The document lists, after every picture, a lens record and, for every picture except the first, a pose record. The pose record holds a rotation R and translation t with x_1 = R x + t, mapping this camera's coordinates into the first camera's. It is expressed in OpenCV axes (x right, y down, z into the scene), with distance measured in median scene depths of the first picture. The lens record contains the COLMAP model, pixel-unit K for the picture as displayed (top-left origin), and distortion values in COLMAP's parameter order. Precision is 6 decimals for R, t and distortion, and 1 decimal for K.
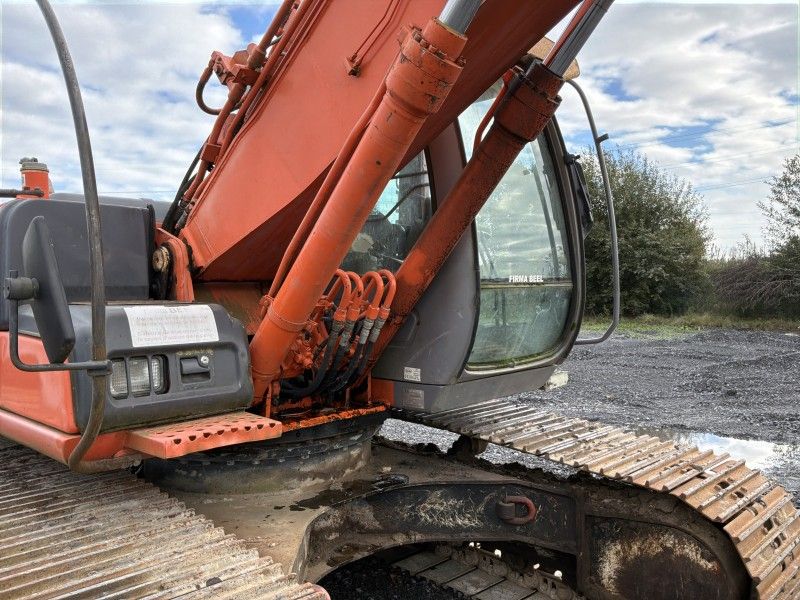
lens RADIAL K [[652.0, 0, 397.3], [0, 652.0, 288.2], [0, 0, 1]] dist [0.067833, -0.110605]
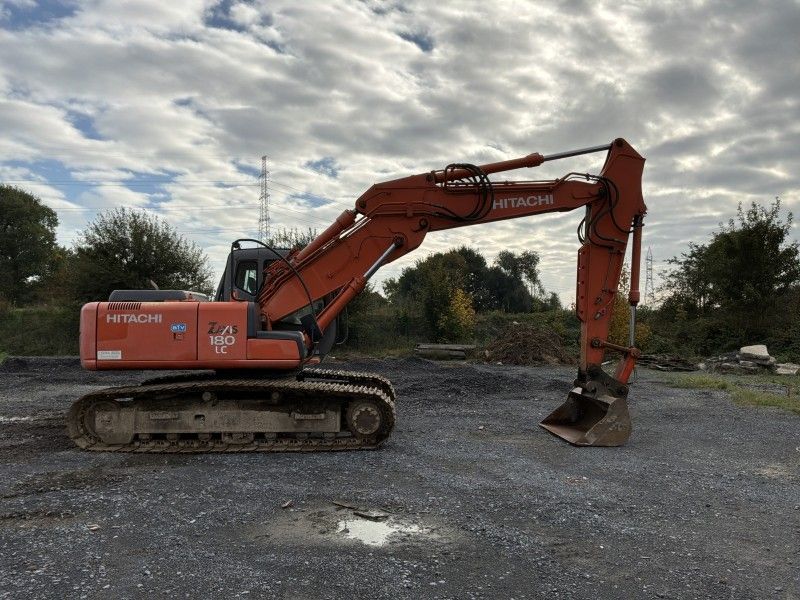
lens RADIAL K [[644.2, 0, 409.8], [0, 644.2, 300.9], [0, 0, 1]] dist [0.143406, -0.291539]
pose [[0.691829, 0.037076, 0.721109, -2.177240], [-0.007768, 0.999005, -0.043912, 0.004612], [-0.722020, 0.024778, 0.691429, -1.797090]]
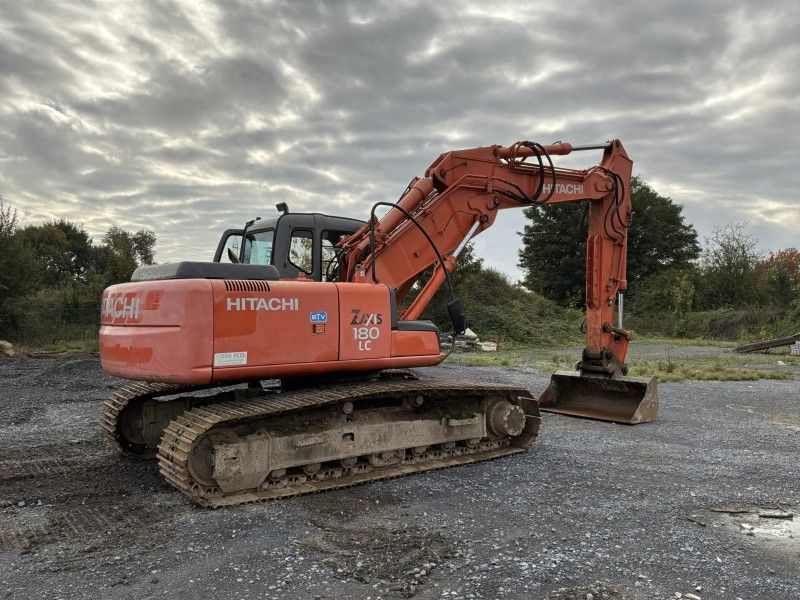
lens RADIAL K [[657.6, 0, 398.4], [0, 657.6, 302.4], [0, 0, 1]] dist [0.158691, -0.314900]
pose [[0.139126, 0.022835, 0.990011, -2.893910], [0.001698, 0.999727, -0.023297, 0.007304], [-0.990273, 0.004922, 0.139049, 0.486324]]
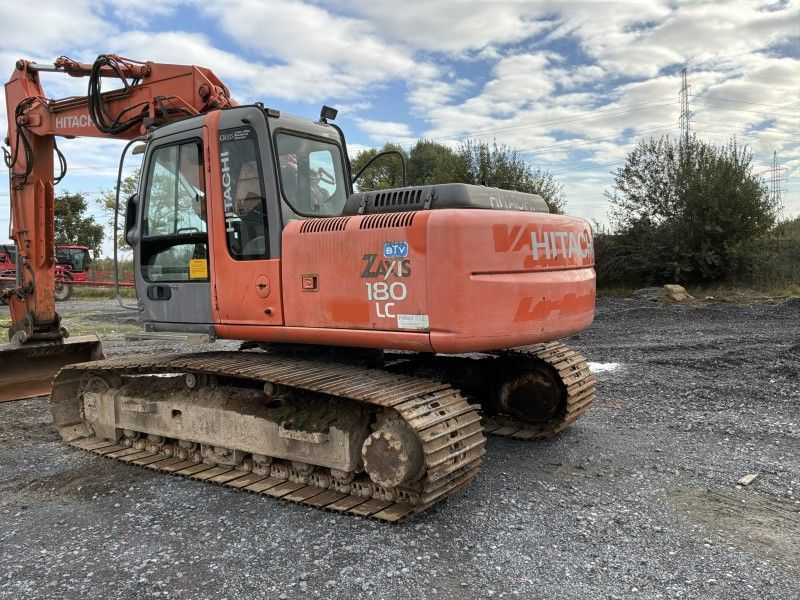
lens RADIAL K [[665.6, 0, 399.2], [0, 665.6, 293.1], [0, 0, 1]] dist [0.076940, -0.127961]
pose [[0.981786, -0.028765, 0.187801, -0.396956], [0.022168, 0.999064, 0.037132, 0.010861], [-0.188693, -0.032292, 0.981505, -1.013784]]
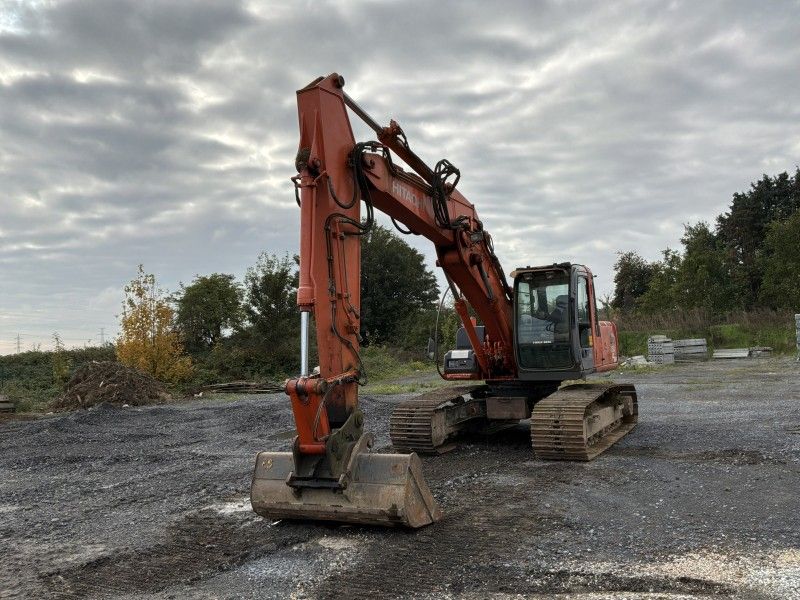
lens RADIAL K [[657.6, 0, 398.4], [0, 657.6, 302.4], [0, 0, 1]] dist [0.158691, -0.314900]
pose [[-0.287194, 0.089749, 0.953658, -3.810406], [0.062595, 0.995231, -0.074811, -0.000103], [-0.955825, 0.038209, -0.291443, 2.996592]]
